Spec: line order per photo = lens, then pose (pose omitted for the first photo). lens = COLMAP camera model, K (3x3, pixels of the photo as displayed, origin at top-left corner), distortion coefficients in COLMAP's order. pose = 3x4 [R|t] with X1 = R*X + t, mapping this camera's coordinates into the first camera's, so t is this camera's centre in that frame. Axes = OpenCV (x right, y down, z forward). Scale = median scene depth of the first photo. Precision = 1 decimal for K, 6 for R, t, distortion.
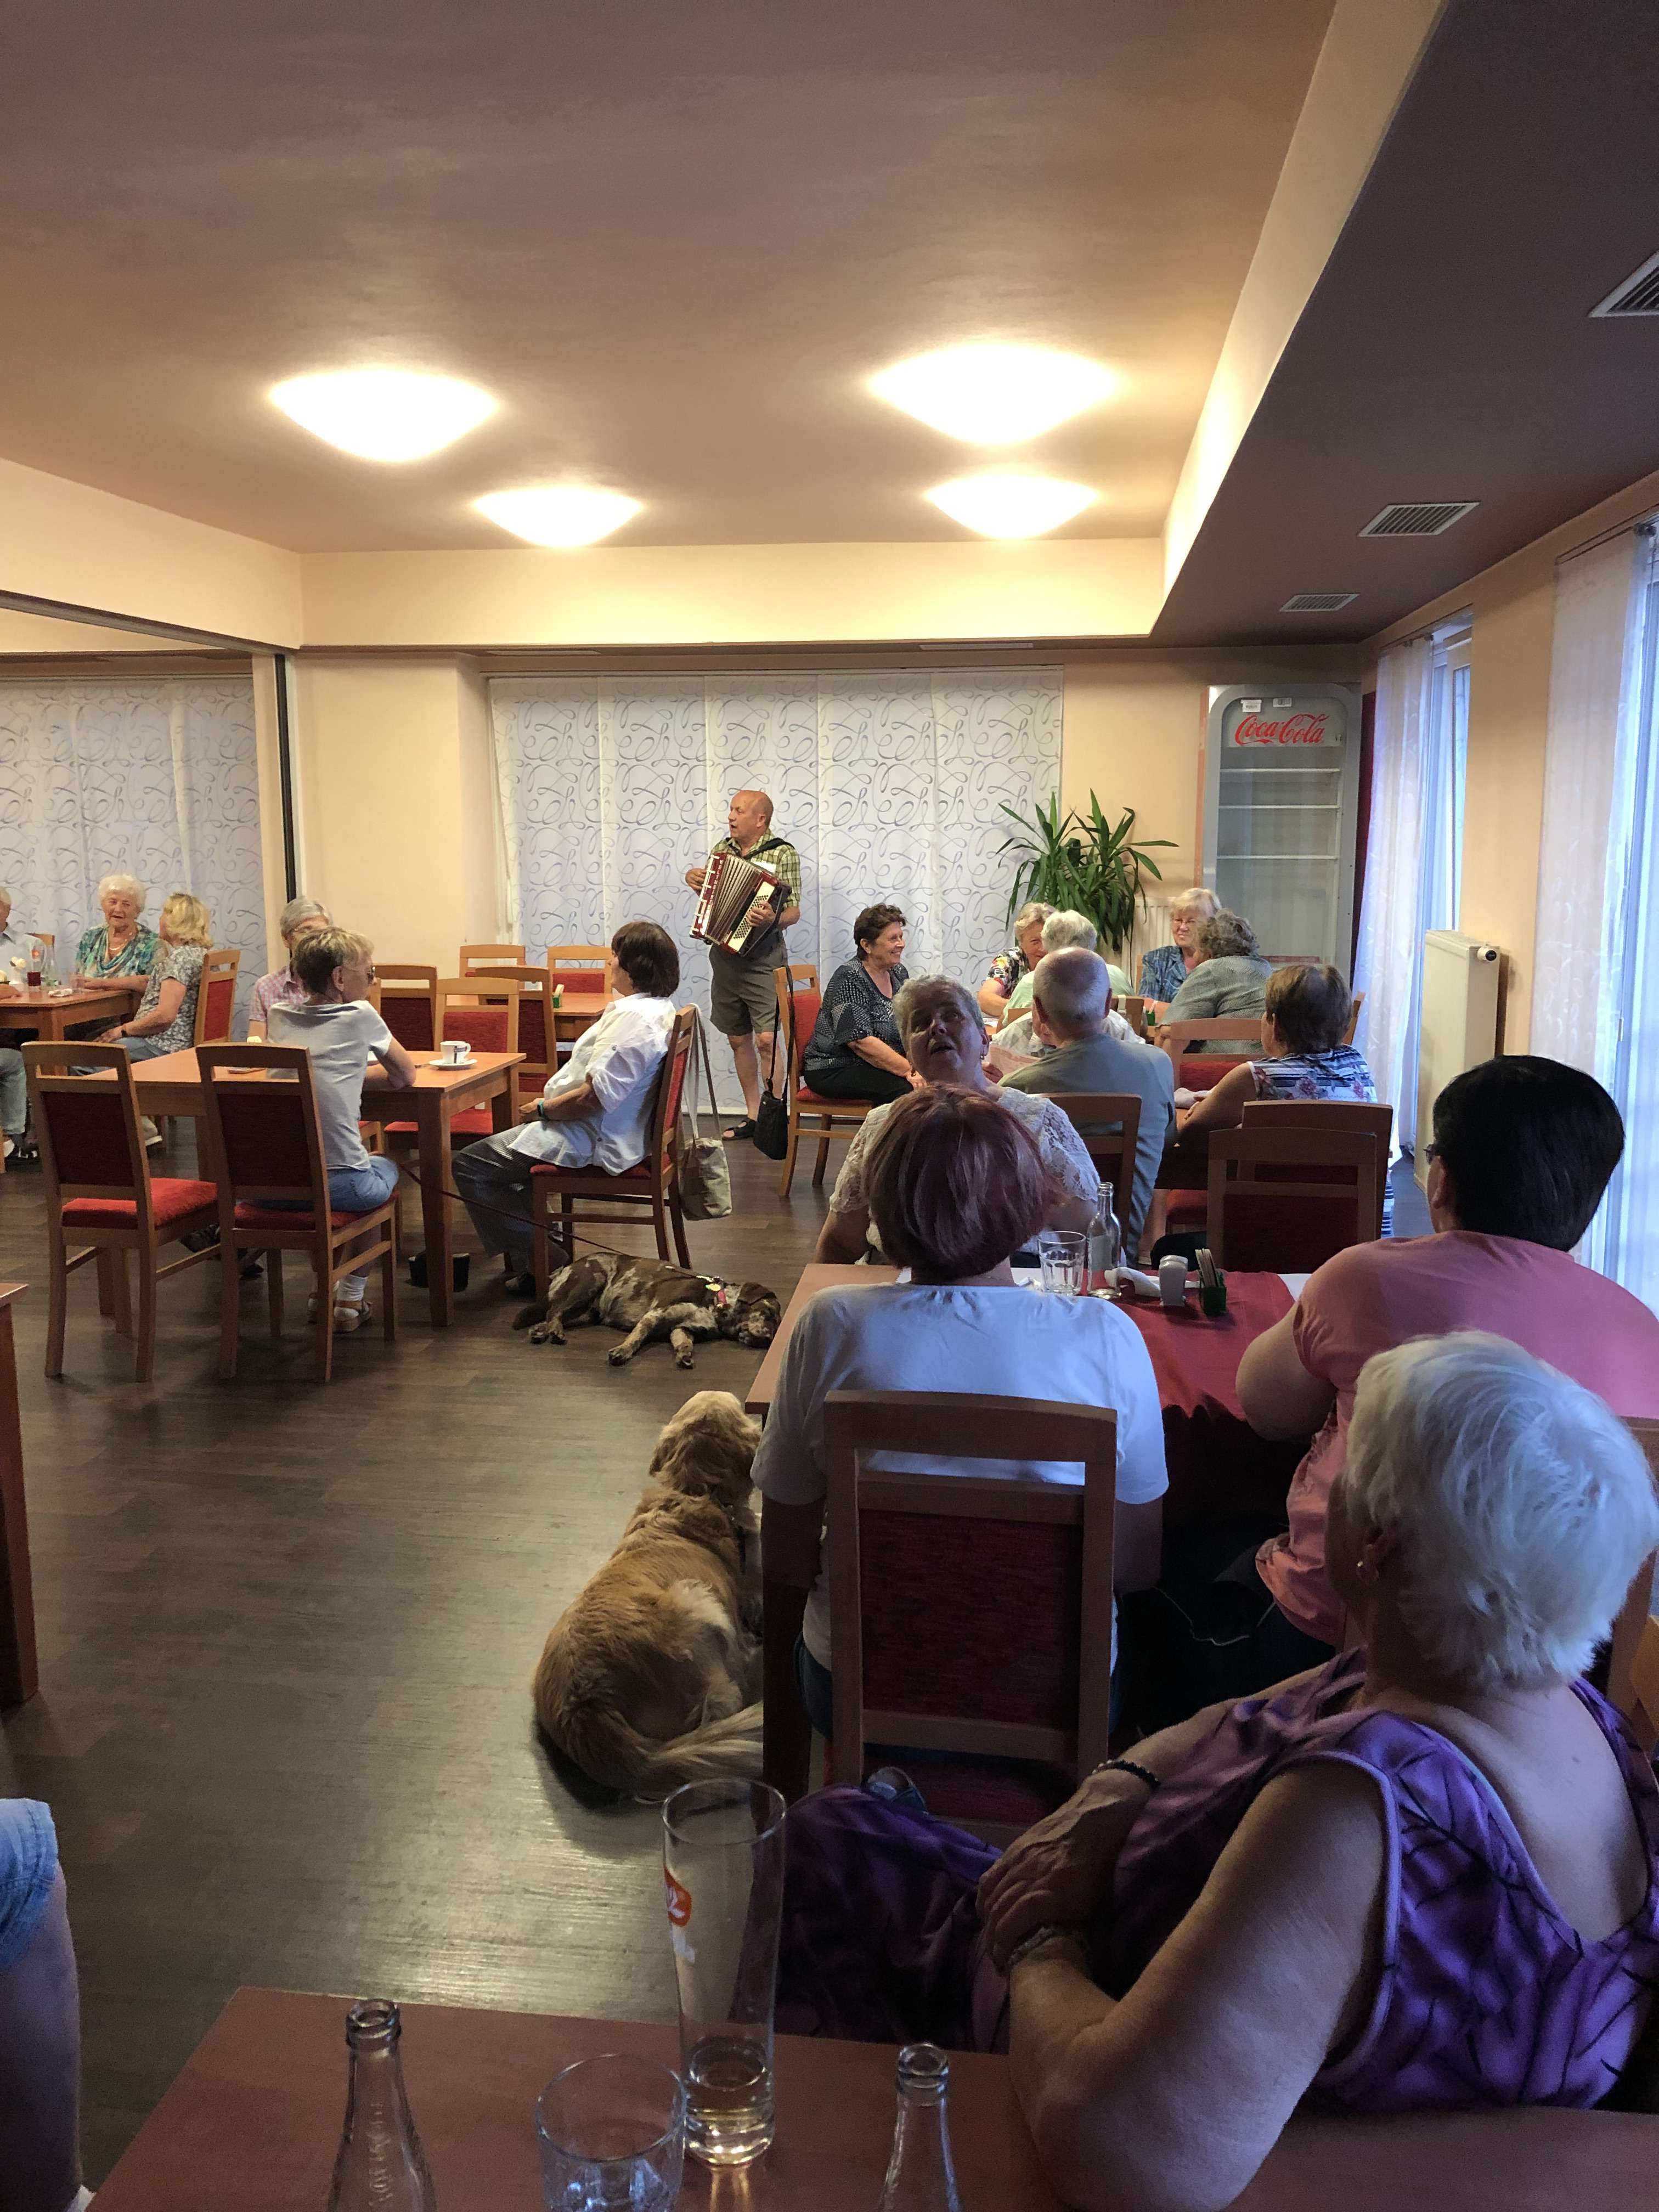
lens RADIAL K [[1764.8, 0, 829.5], [0, 1764.8, 1106.0], [0, 0, 1]] dist [0.009009, 0.003022]
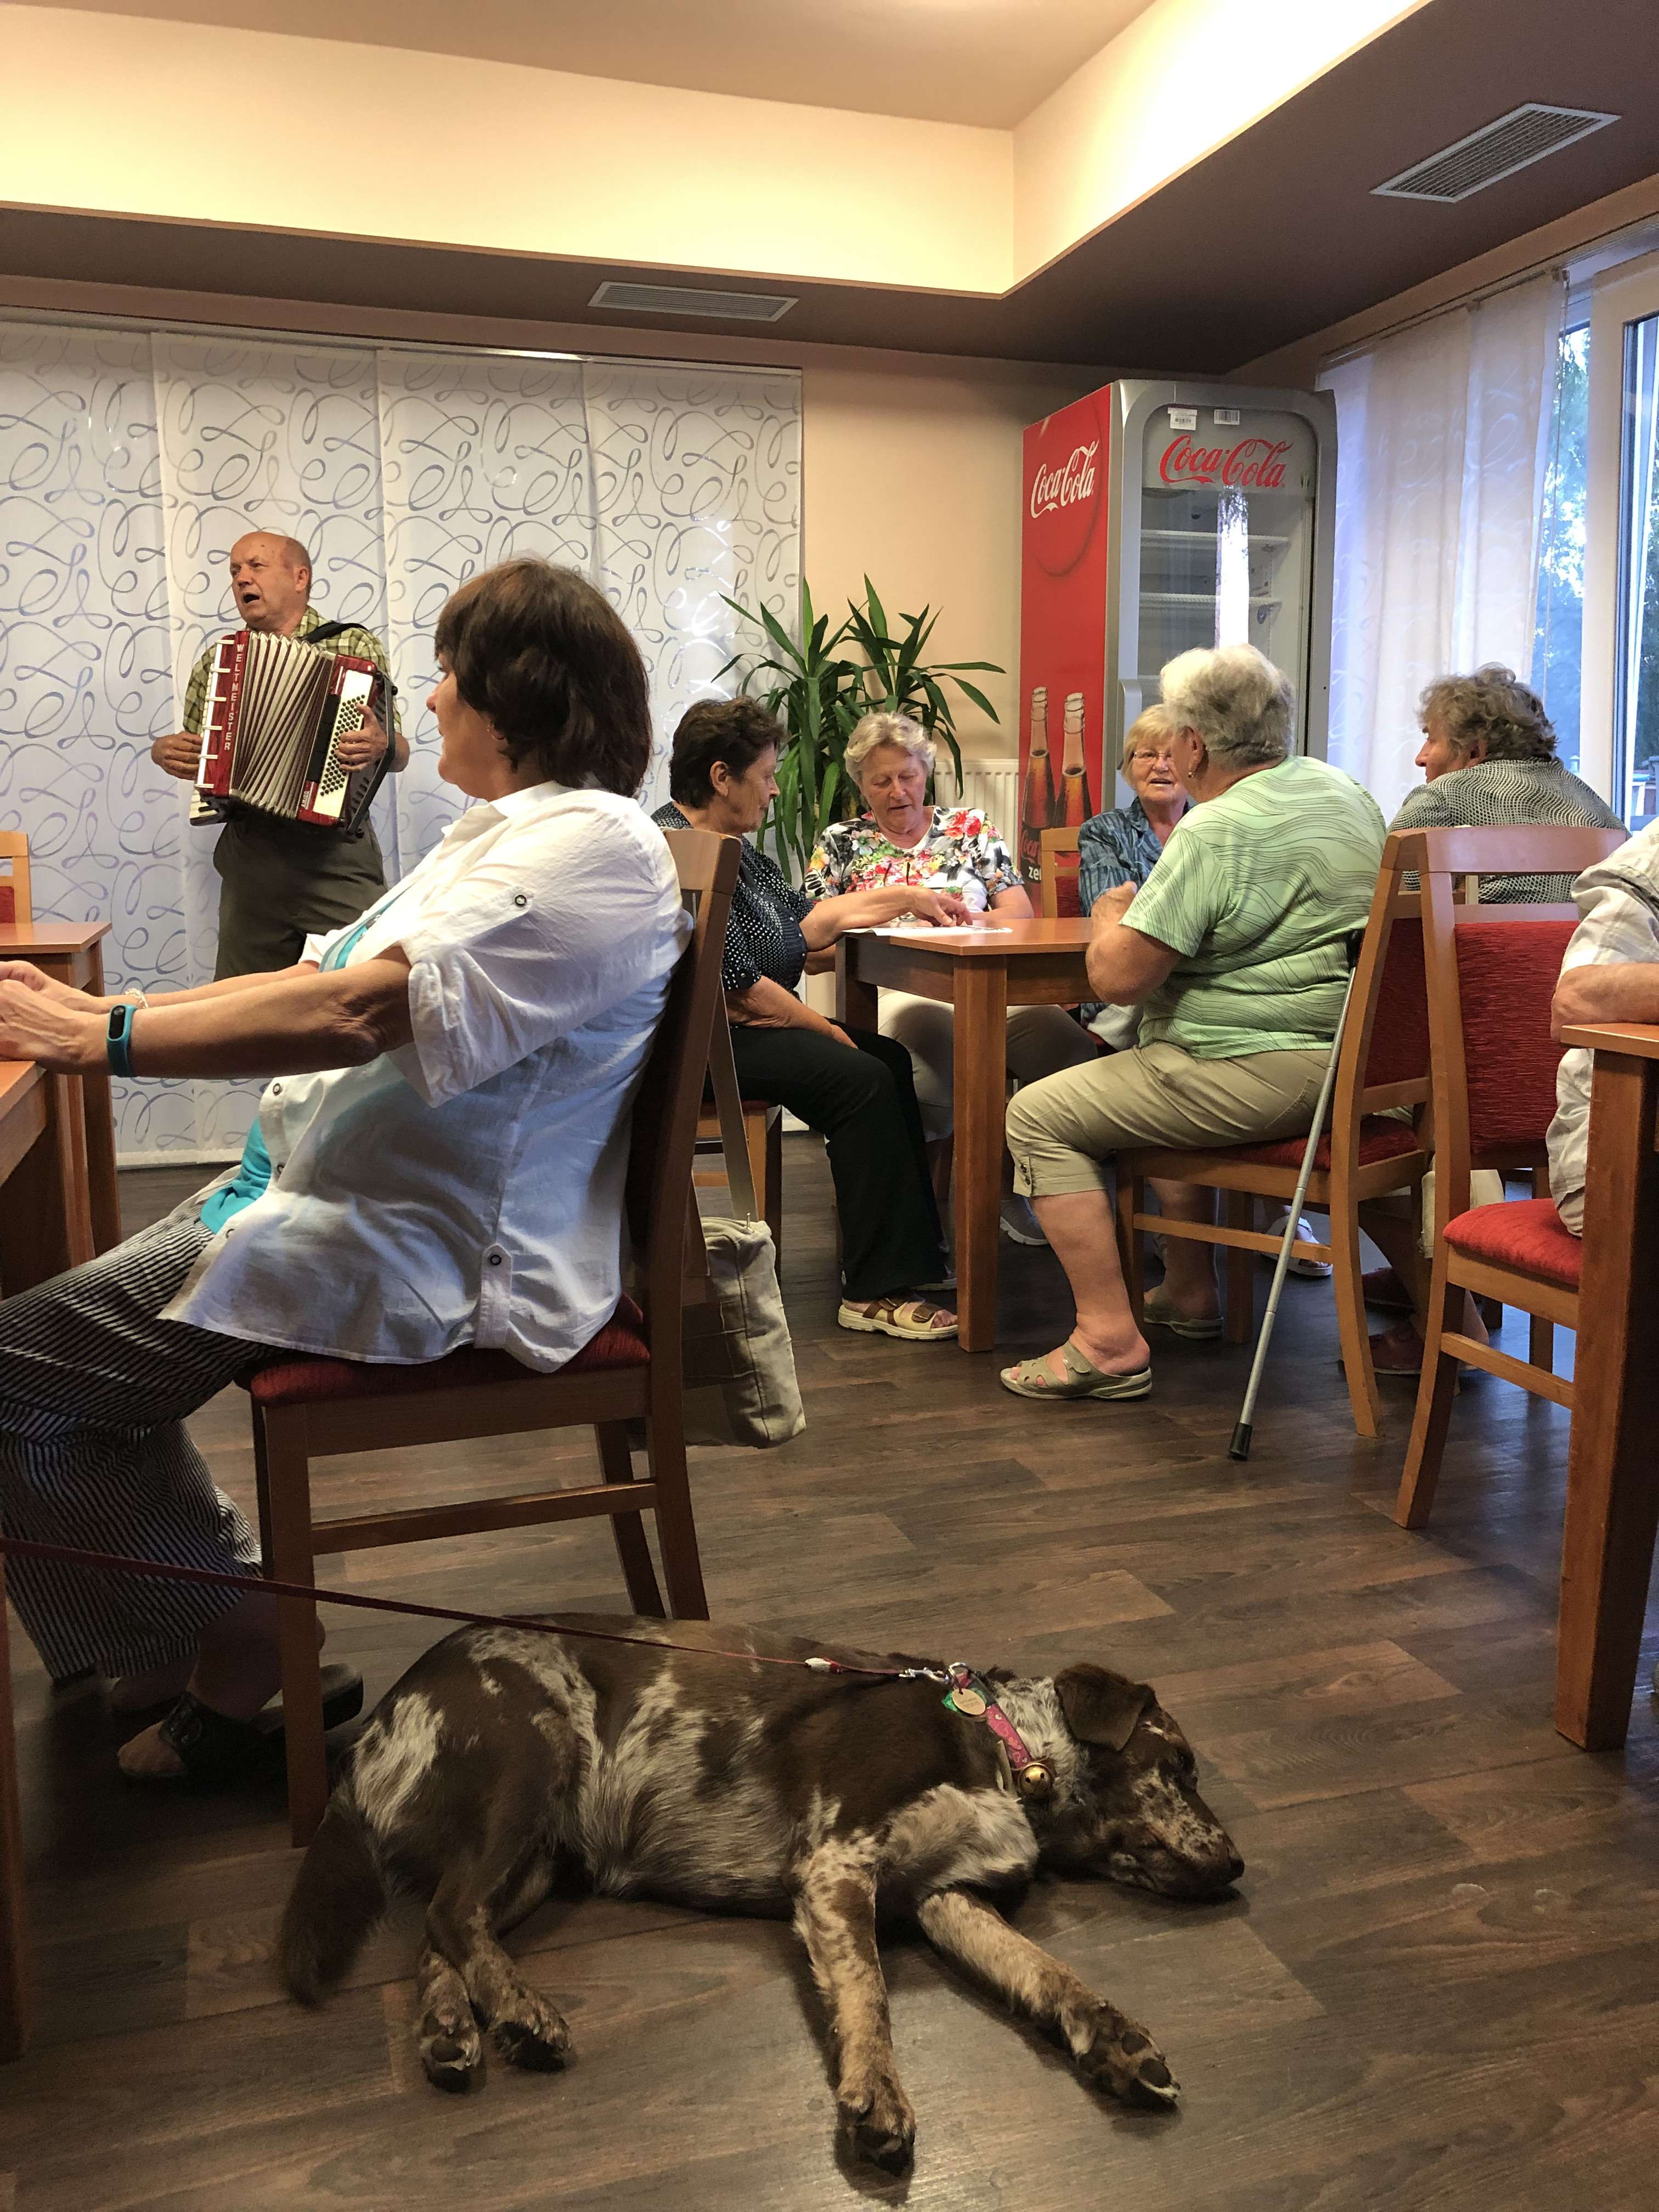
lens RADIAL K [[1764.8, 0, 829.5], [0, 1764.8, 1106.0], [0, 0, 1]] dist [0.009009, 0.003022]
pose [[0.903690, -0.065548, 0.423140, -0.145967], [0.066880, 0.997692, 0.011716, -0.004757], [-0.422932, 0.017713, 0.905989, 0.501932]]
